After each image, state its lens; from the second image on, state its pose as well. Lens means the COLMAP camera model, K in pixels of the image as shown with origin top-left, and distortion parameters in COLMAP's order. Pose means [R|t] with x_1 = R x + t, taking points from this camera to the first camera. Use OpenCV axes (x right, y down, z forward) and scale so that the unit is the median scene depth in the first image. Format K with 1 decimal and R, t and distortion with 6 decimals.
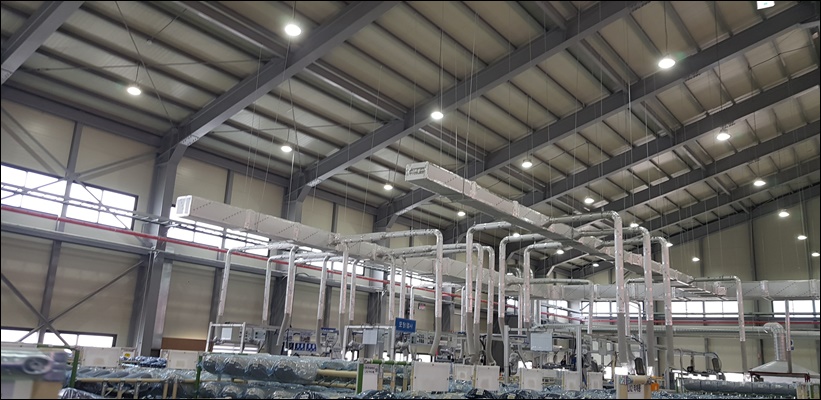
lens RADIAL K [[643.4, 0, 393.9], [0, 643.4, 201.4], [0, 0, 1]] dist [-0.005775, -0.010088]
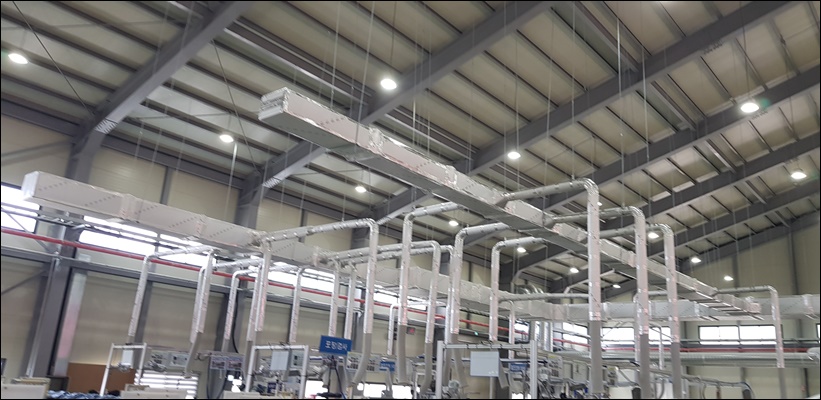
lens RADIAL K [[644.8, 0, 409.0], [0, 644.8, 210.4], [0, 0, 1]] dist [-0.005589, -0.008145]
pose [[0.999556, -0.005436, -0.029293, 0.085067], [0.004434, 0.999407, -0.034157, 0.037428], [0.029461, 0.034012, 0.998987, 0.146354]]
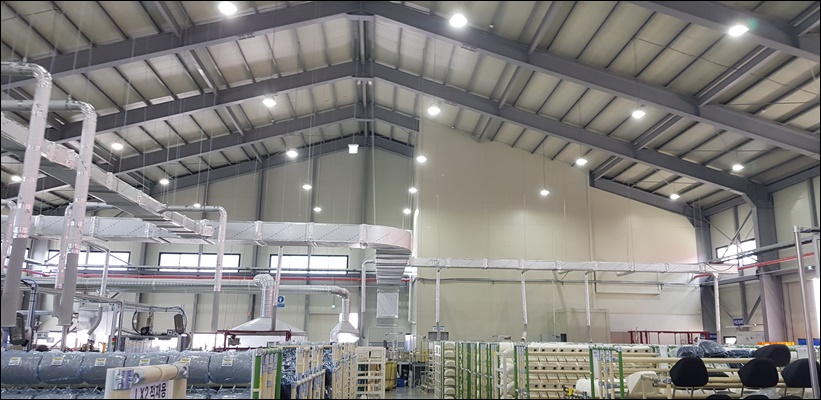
lens RADIAL K [[646.8, 0, 456.5], [0, 646.8, 198.9], [0, 0, 1]] dist [-0.003946, -0.007189]
pose [[0.699438, 0.099058, 0.707795, 0.146559], [-0.135887, 0.990715, -0.004371, 0.057336], [-0.701656, -0.093122, 0.706404, 0.210331]]
